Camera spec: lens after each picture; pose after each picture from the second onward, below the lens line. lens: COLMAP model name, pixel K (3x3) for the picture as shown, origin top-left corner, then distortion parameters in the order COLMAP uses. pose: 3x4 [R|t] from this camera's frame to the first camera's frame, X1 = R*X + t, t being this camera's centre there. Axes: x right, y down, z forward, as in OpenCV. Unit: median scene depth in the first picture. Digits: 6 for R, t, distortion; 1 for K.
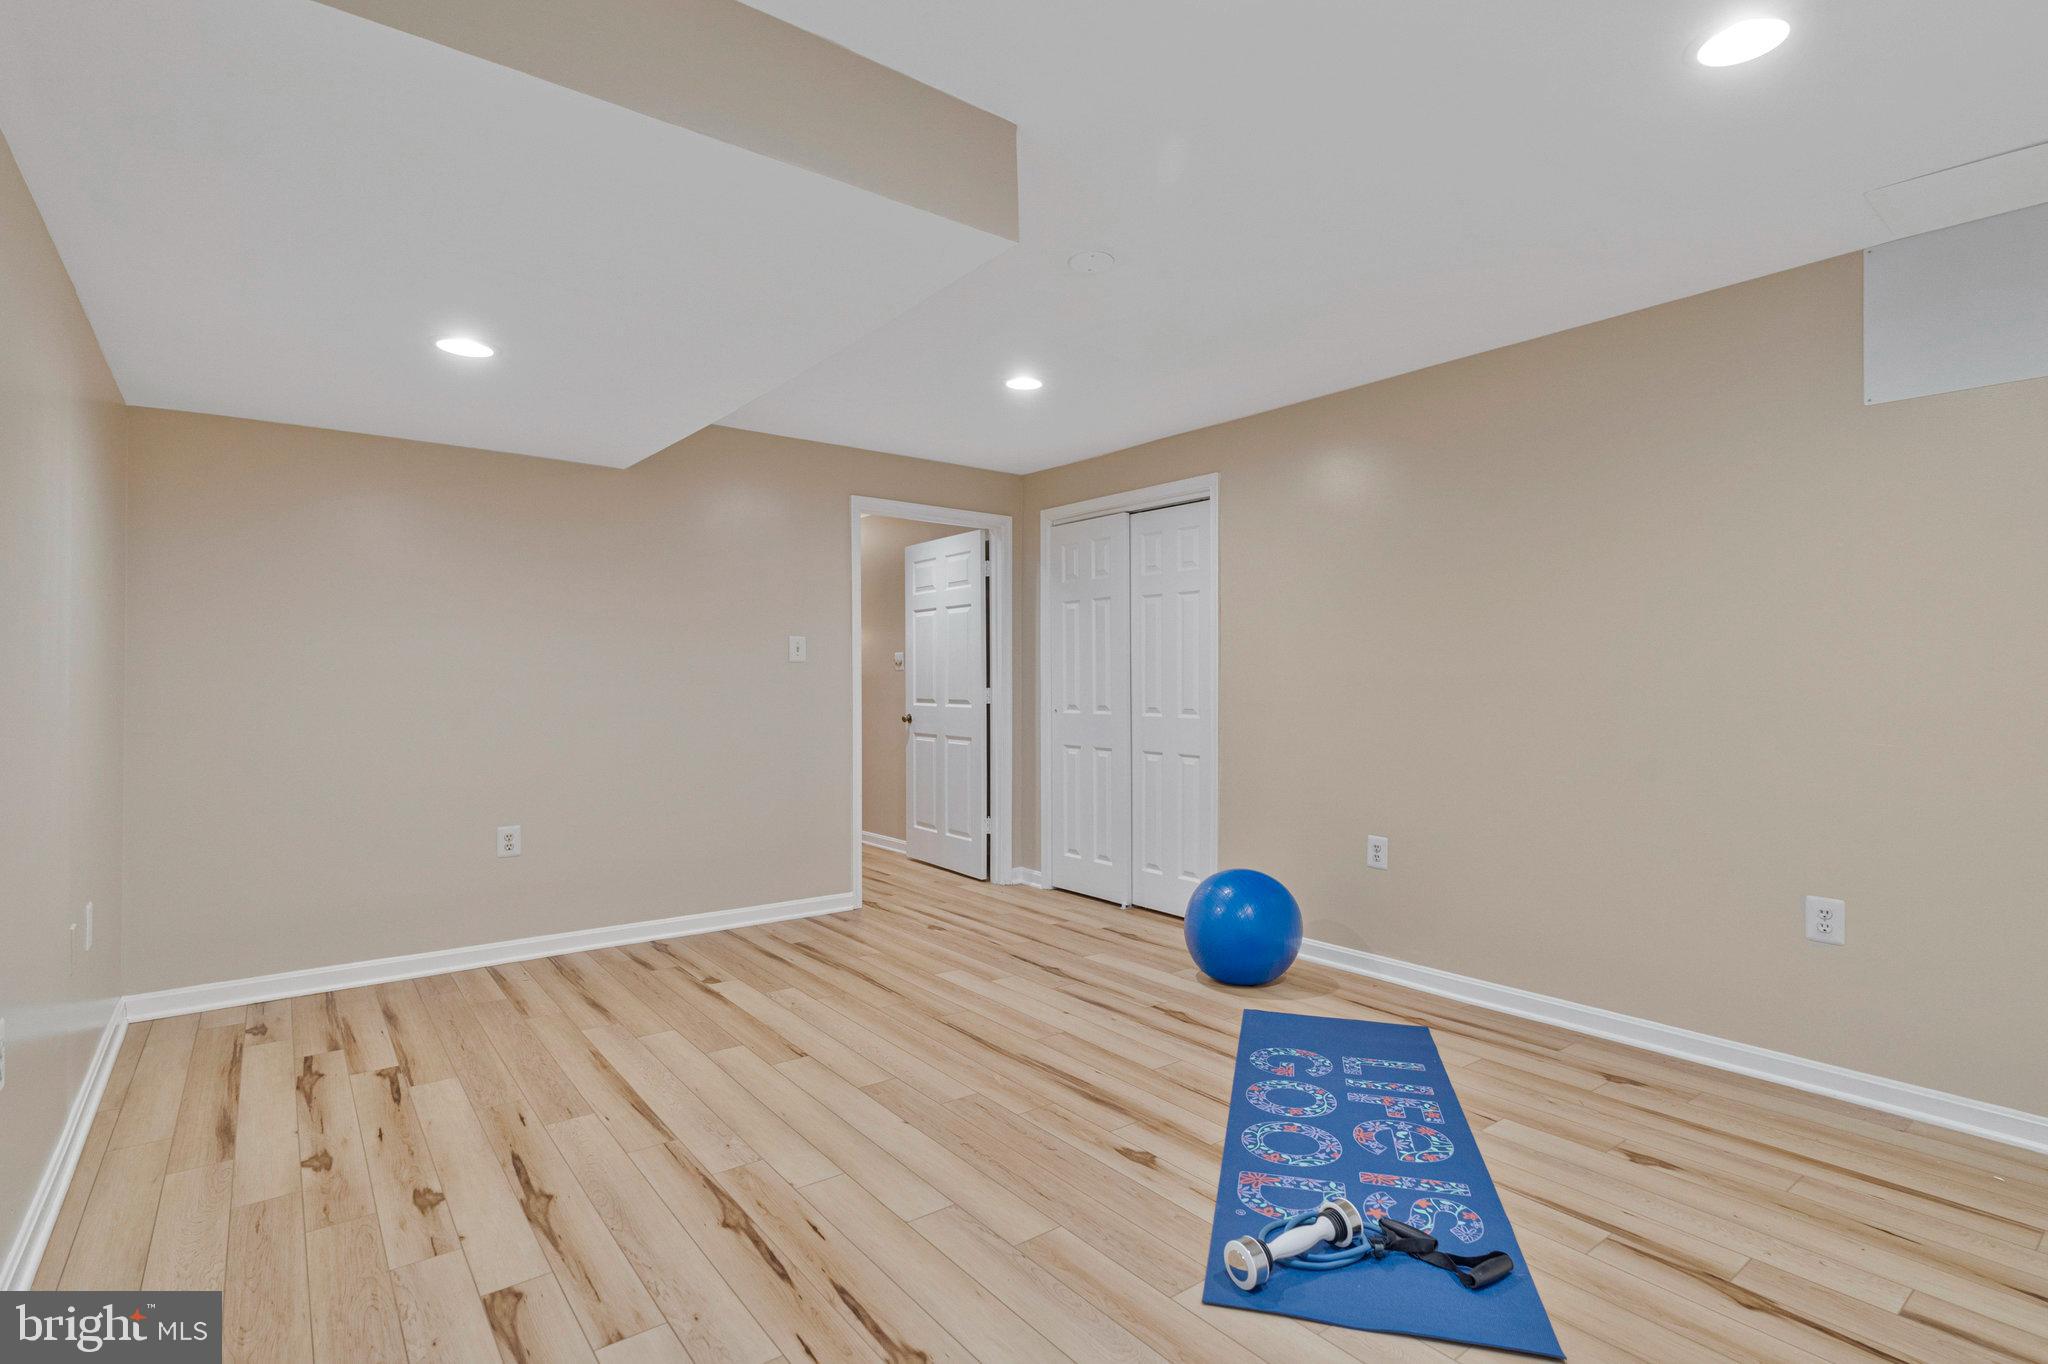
lens RADIAL K [[937.9, 0, 1029.1], [0, 937.9, 683.9], [0, 0, 1]] dist [-0.002221, 0.000914]
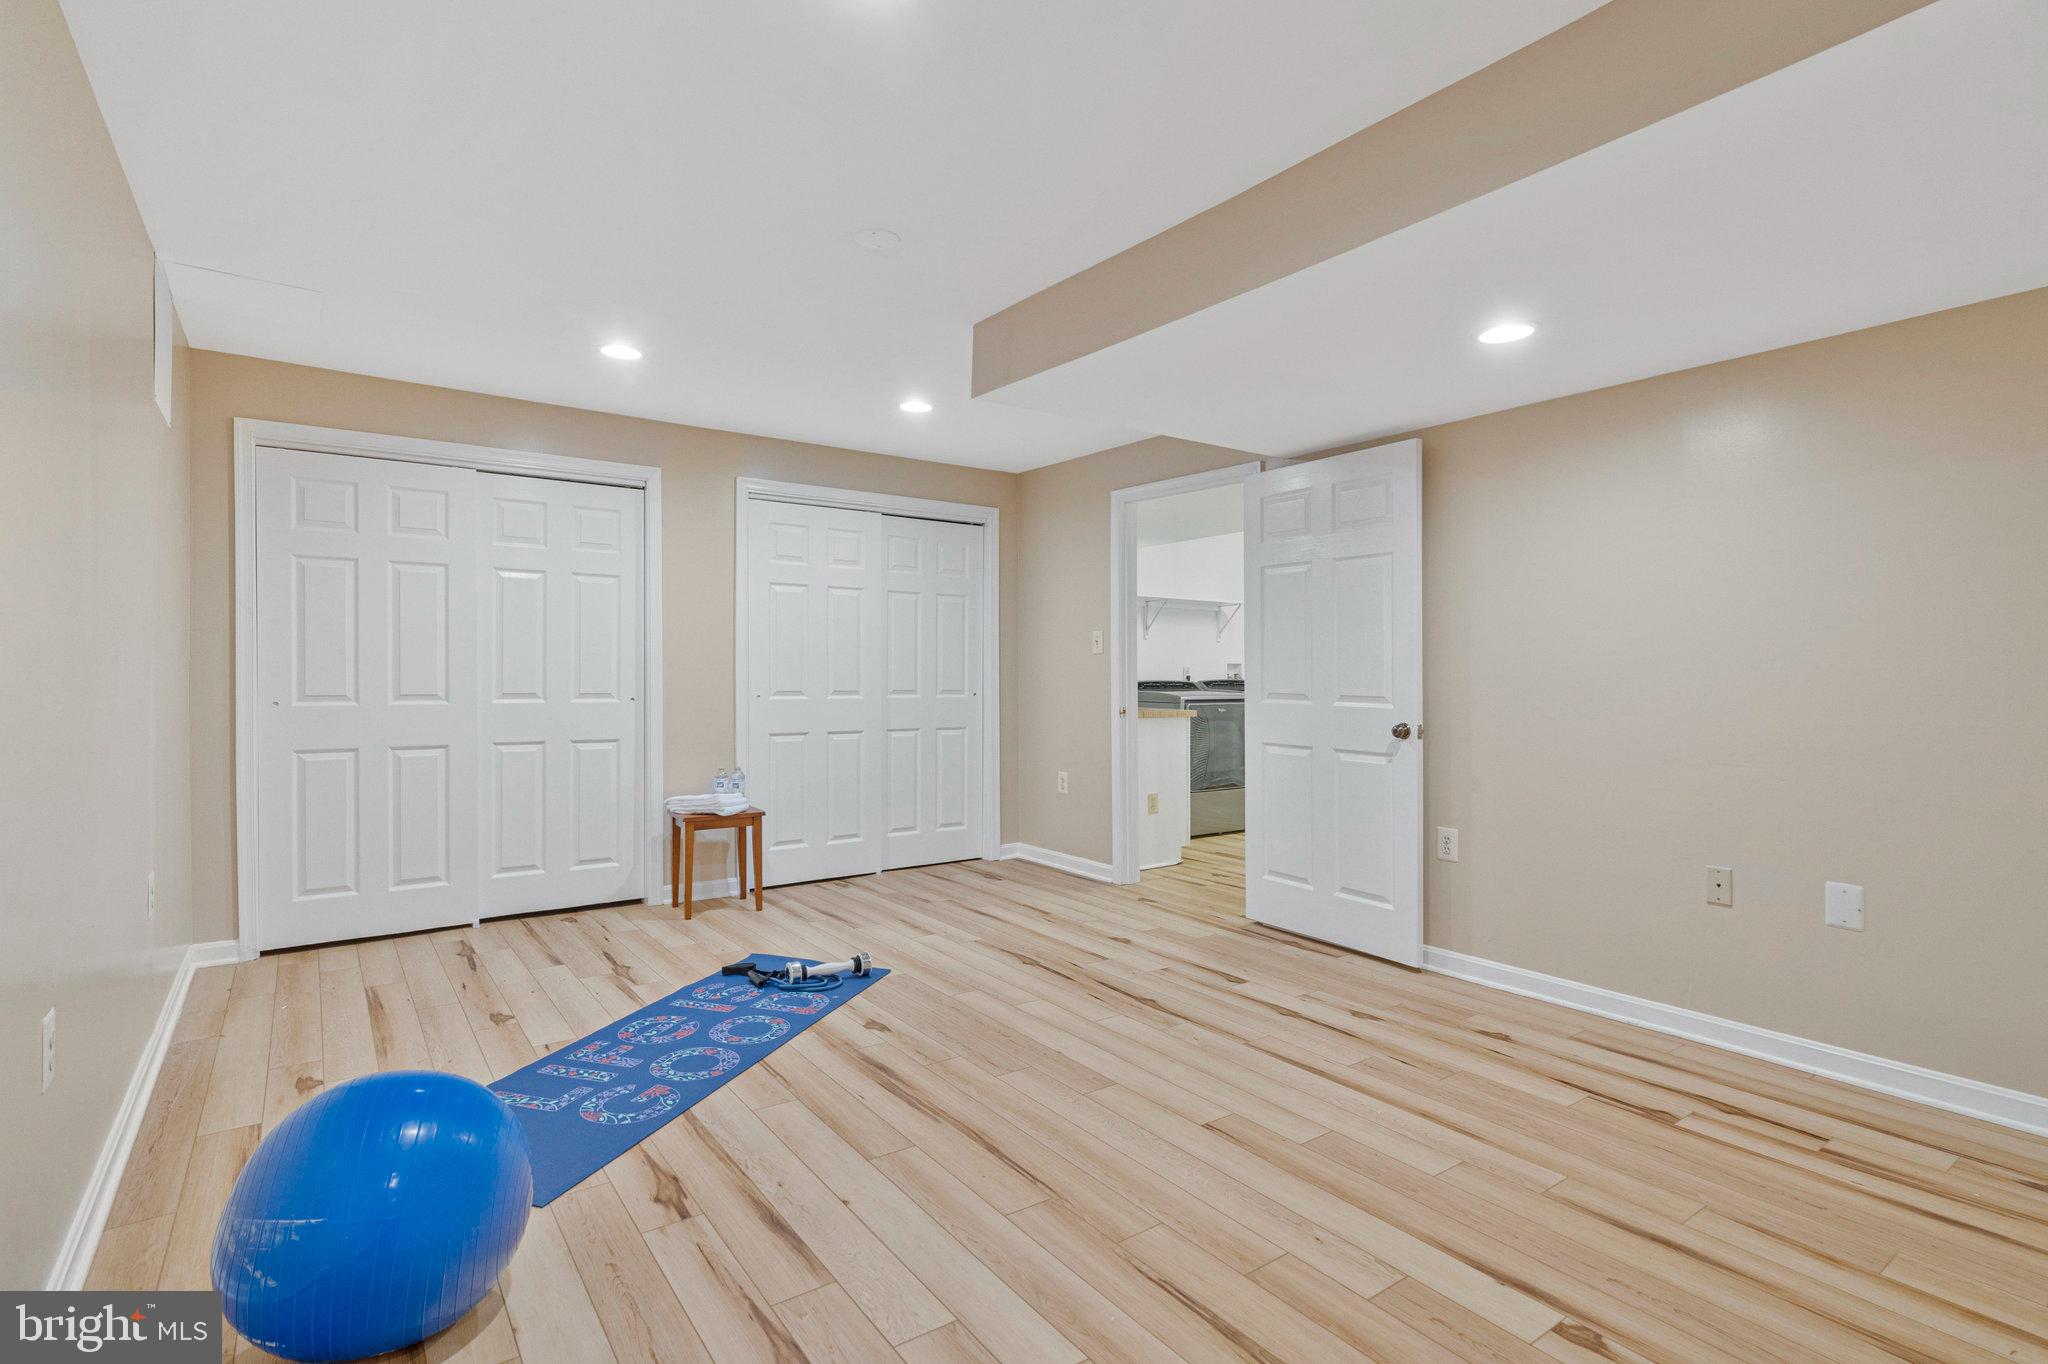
lens RADIAL K [[937.9, 0, 1029.1], [0, 937.9, 683.9], [0, 0, 1]] dist [-0.002221, 0.000914]
pose [[-0.999206, -0.011330, 0.038188, -0.125329], [-0.011089, 0.999917, 0.006517, 0.010412], [-0.038259, 0.006089, -0.999249, 2.020896]]
